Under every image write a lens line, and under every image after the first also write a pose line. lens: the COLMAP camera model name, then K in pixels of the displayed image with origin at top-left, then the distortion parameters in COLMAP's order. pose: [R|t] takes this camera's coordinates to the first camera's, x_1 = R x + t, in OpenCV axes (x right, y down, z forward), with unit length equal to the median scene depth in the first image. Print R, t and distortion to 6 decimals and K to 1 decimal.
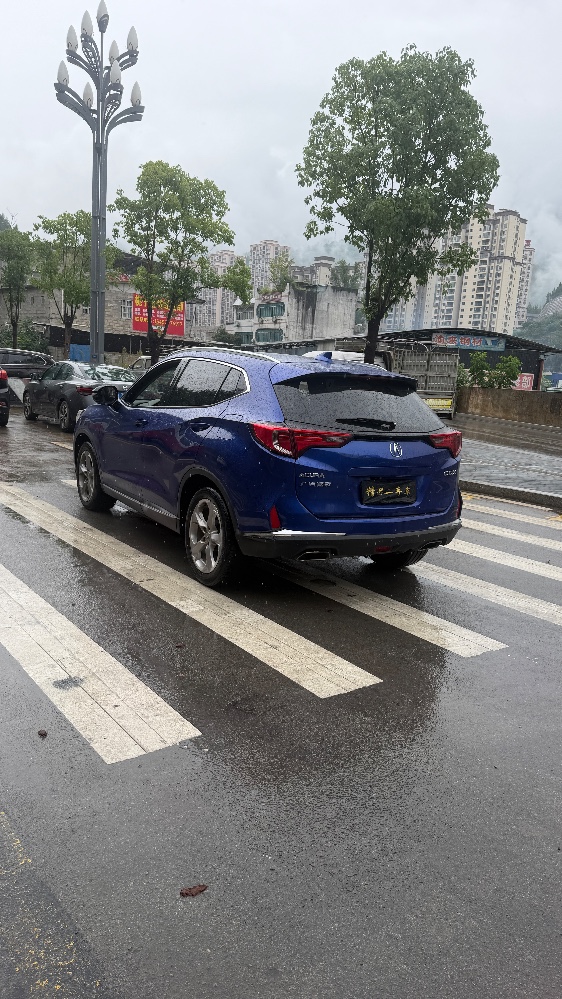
lens RADIAL K [[690.8, 0, 284.2], [0, 690.8, 503.4], [0, 0, 1]] dist [0.004578, -0.039298]
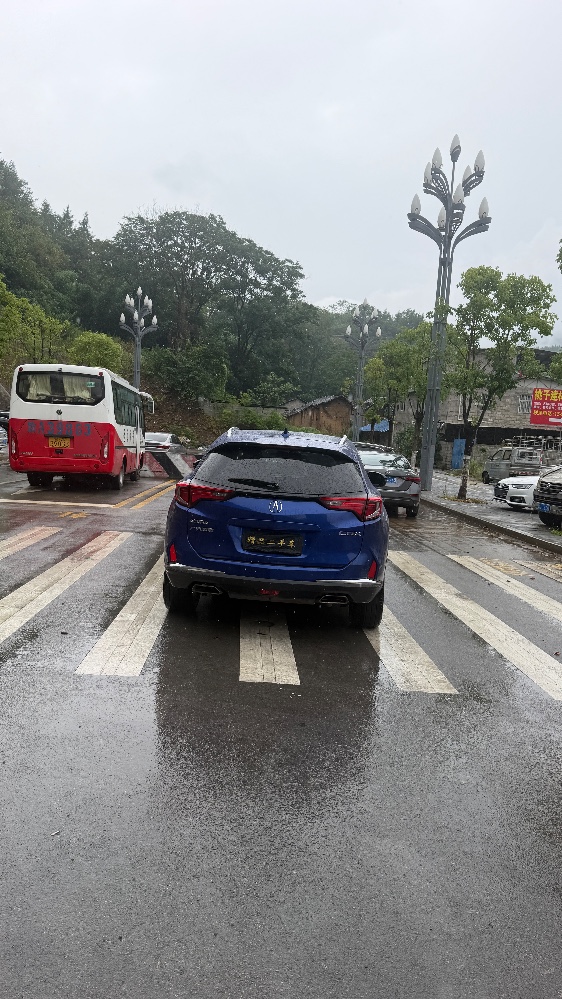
lens RADIAL K [[677.3, 0, 281.0], [0, 677.3, 499.5], [0, 0, 1]] dist [0.135079, -0.288584]
pose [[0.808667, 0.035053, -0.587222, 0.189070], [-0.117156, 0.987823, -0.102370, 0.006059], [0.576483, 0.151580, 0.802927, 0.018291]]
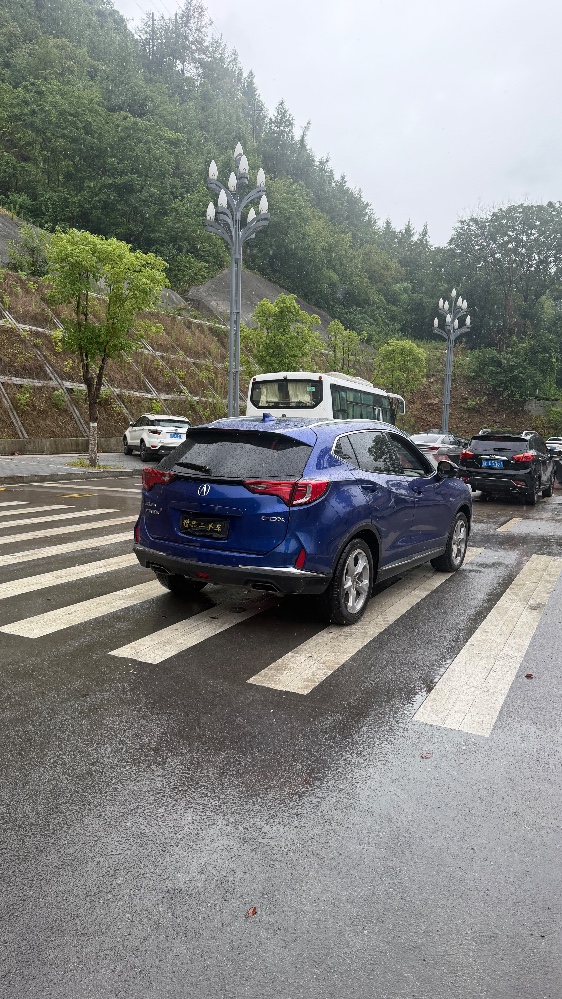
lens RADIAL K [[677.3, 0, 281.0], [0, 677.3, 499.5], [0, 0, 1]] dist [0.135079, -0.288584]
pose [[0.437248, 0.037228, -0.898570, 0.281420], [-0.165970, 0.985322, -0.039939, -0.008441], [0.883894, 0.166599, 0.437009, 0.137934]]
